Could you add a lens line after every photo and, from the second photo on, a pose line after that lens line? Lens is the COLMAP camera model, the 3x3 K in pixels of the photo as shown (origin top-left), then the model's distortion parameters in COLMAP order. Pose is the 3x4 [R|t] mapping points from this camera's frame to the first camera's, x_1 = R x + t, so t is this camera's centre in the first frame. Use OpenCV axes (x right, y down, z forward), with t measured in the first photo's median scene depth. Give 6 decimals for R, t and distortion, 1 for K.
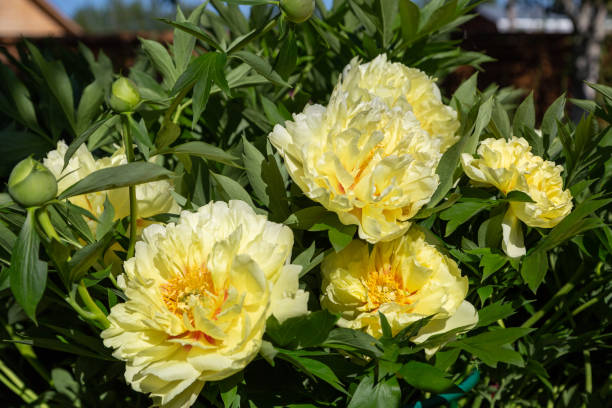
lens RADIAL K [[871.4, 0, 299.1], [0, 871.4, 199.0], [0, 0, 1]] dist [-0.000777, 0.007430]
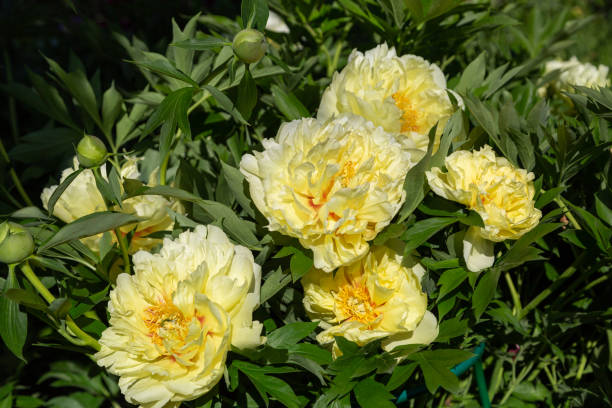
lens RADIAL K [[877.5, 0, 305.5], [0, 877.5, 203.9], [0, 0, 1]] dist [0.007710, -0.029677]
pose [[0.983662, -0.027617, -0.177894, 0.241456], [0.056878, 0.985223, 0.161556, -0.199391], [0.170804, -0.169035, 0.970697, -0.041097]]
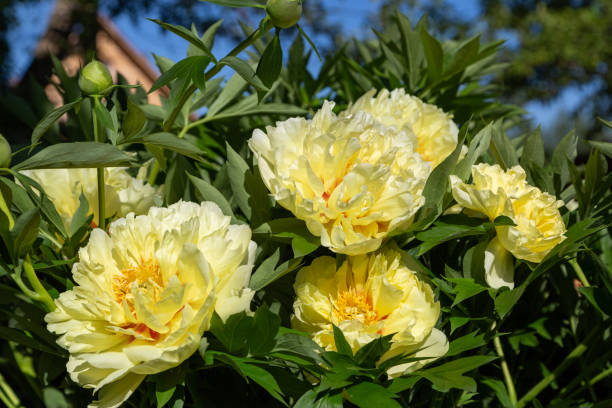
lens RADIAL K [[873.1, 0, 299.3], [0, 873.1, 203.7], [0, 0, 1]] dist [-0.000620, 0.018832]
pose [[0.988452, 0.080216, -0.128562, 0.156493], [-0.094514, 0.989508, -0.109276, 0.101523], [0.118448, 0.120165, 0.985662, 0.053271]]
